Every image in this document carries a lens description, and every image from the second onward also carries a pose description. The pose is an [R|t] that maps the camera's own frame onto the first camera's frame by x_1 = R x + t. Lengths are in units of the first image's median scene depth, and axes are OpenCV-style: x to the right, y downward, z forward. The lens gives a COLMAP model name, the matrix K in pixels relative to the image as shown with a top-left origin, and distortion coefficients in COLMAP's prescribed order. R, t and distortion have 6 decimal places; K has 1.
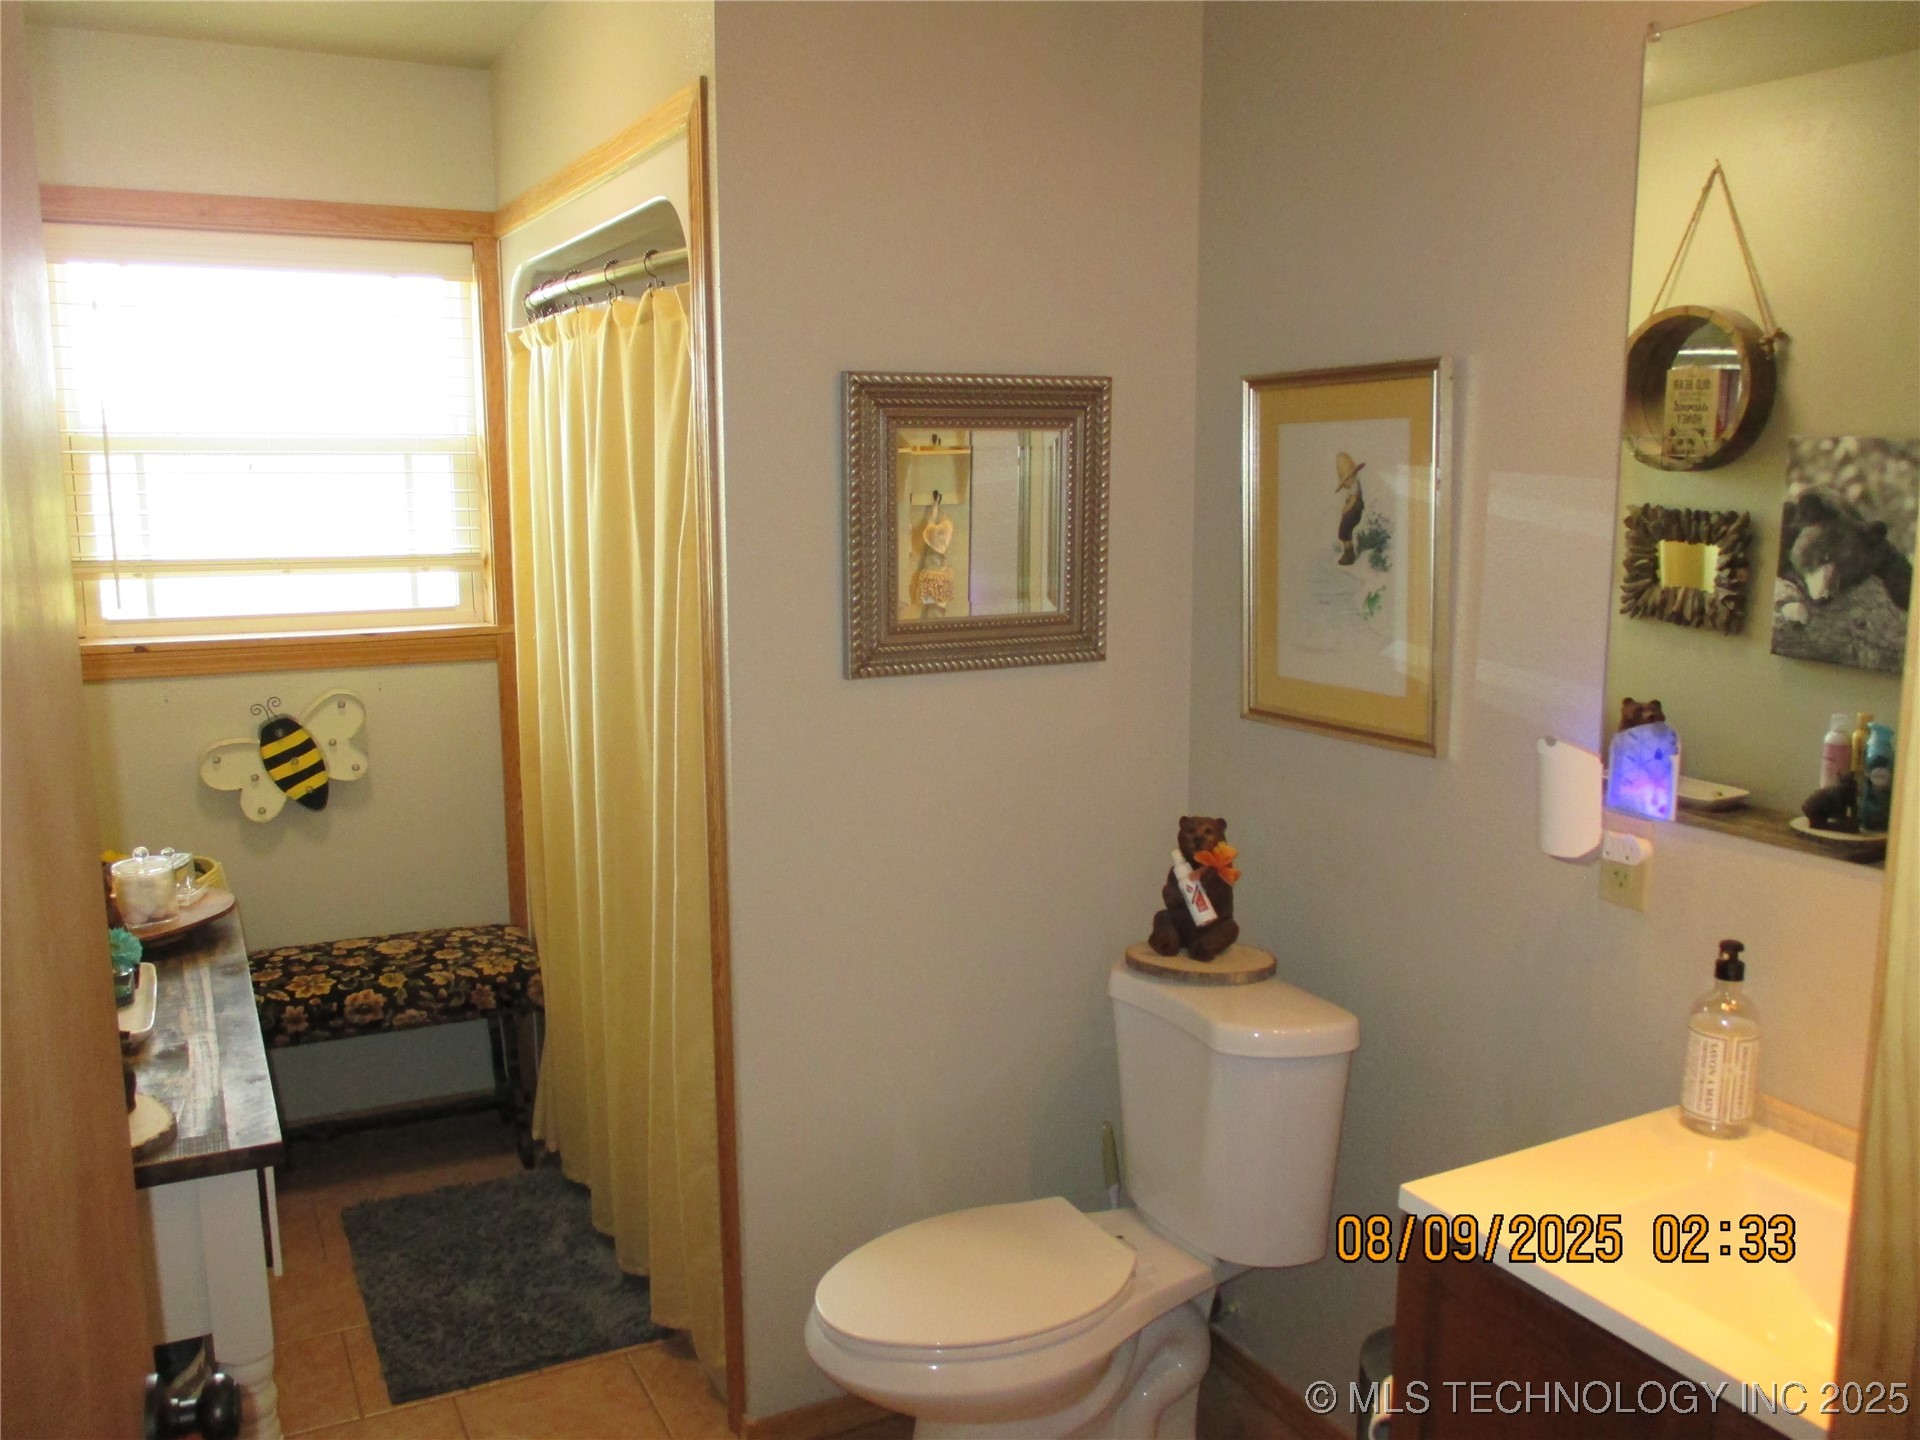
lens RADIAL K [[1595.0, 0, 966.4], [0, 1595.0, 716.5], [0, 0, 1]] dist [-0.030081, -0.000144]
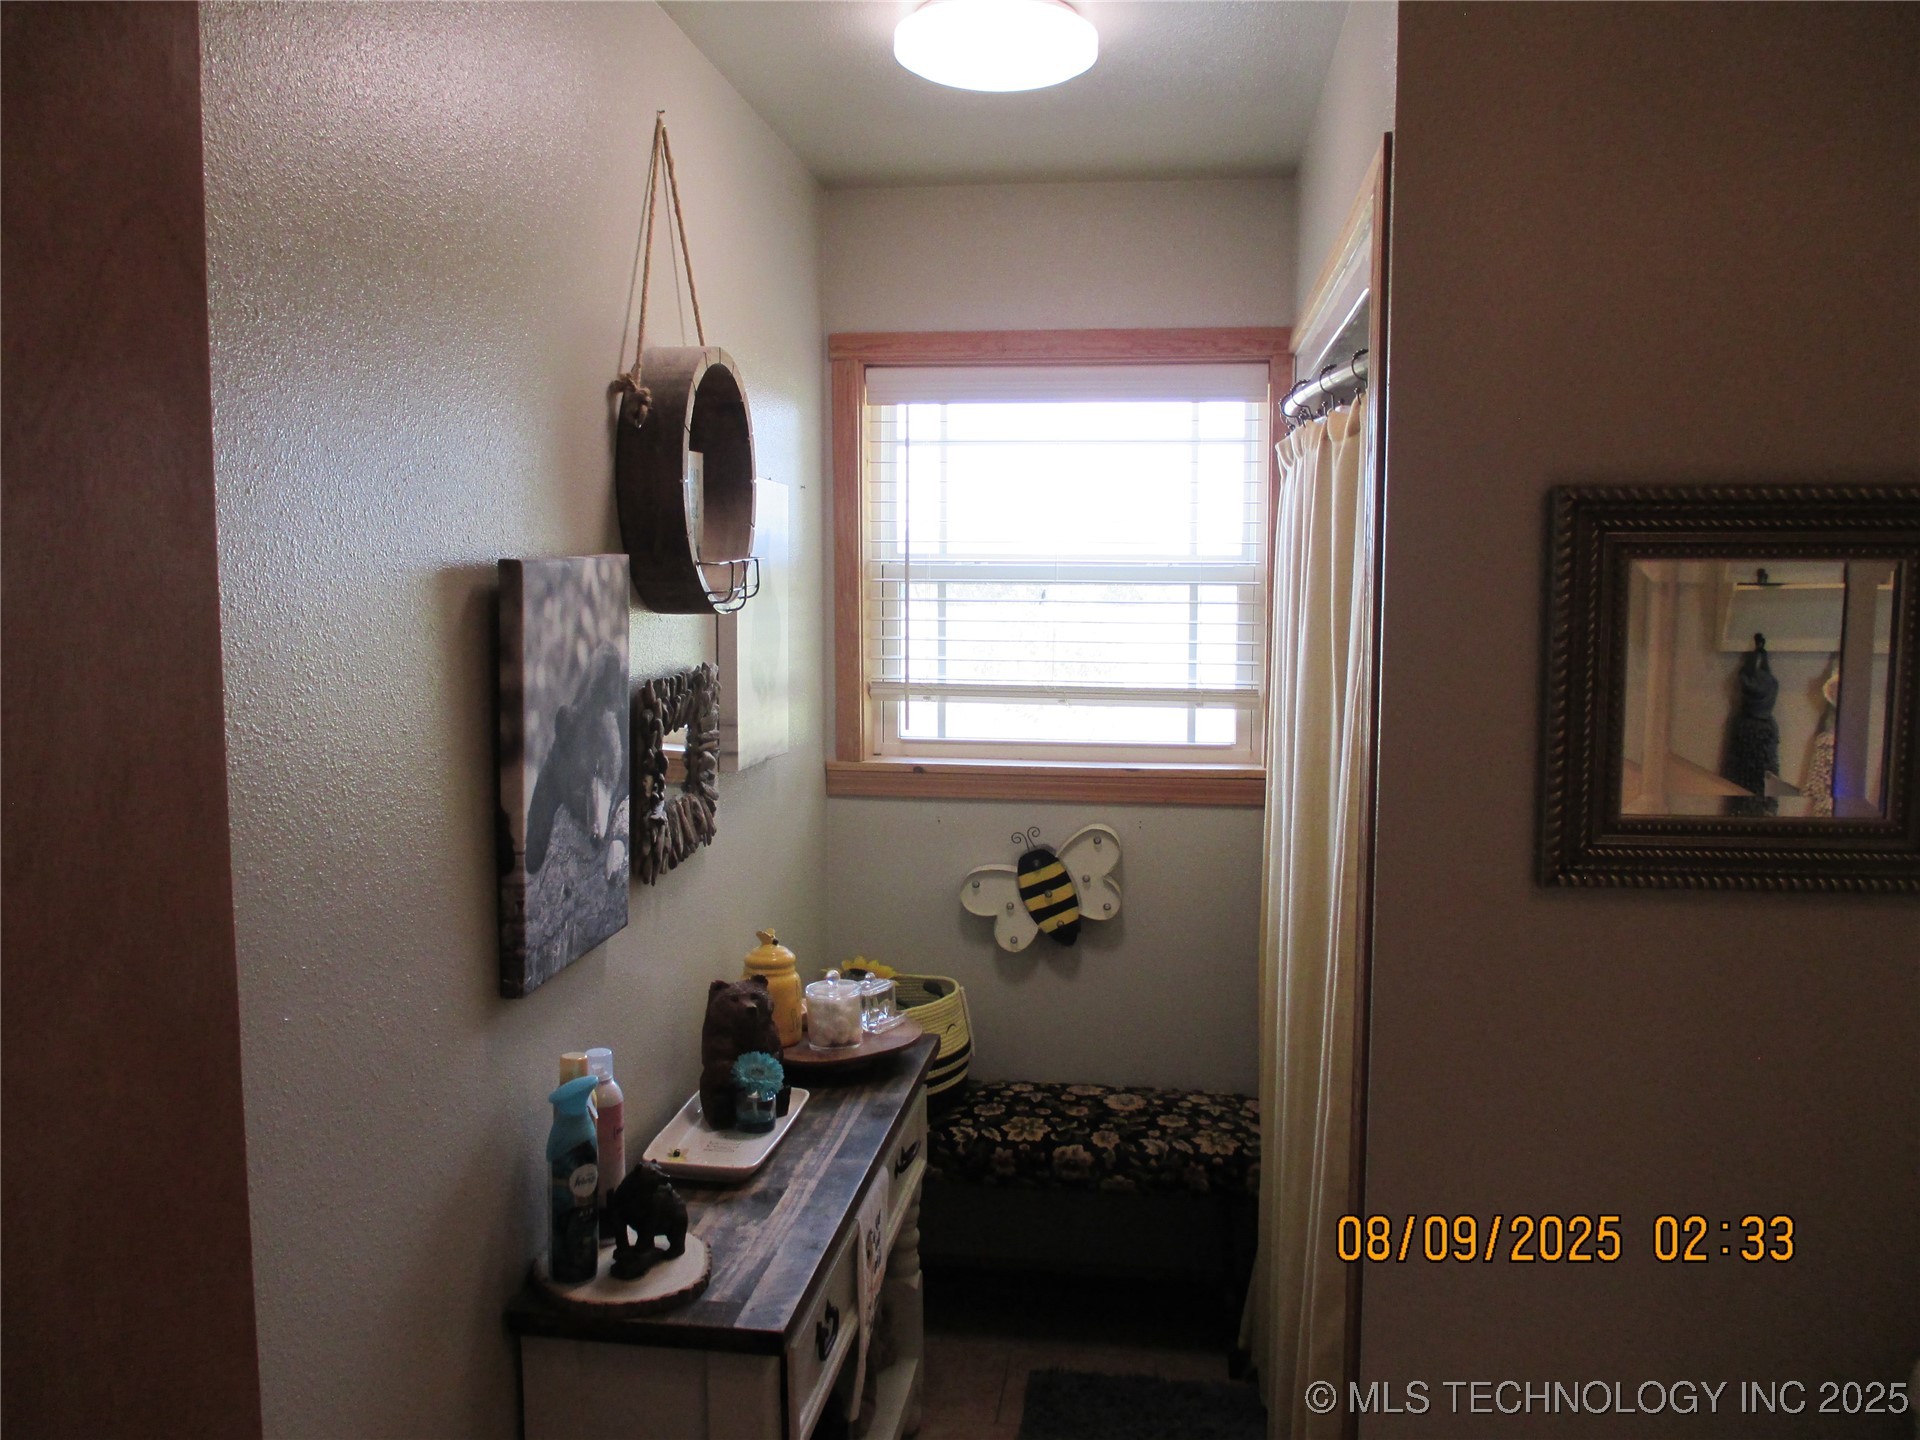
lens RADIAL K [[1595.0, 0, 955.4], [0, 1595.0, 724.5], [0, 0, 1]] dist [-0.030081, -0.000144]
pose [[0.821051, 0.054096, -0.568286, 0.085488], [-0.095082, 0.994553, -0.042699, -0.028806], [0.562881, 0.089092, 0.821722, 0.149989]]
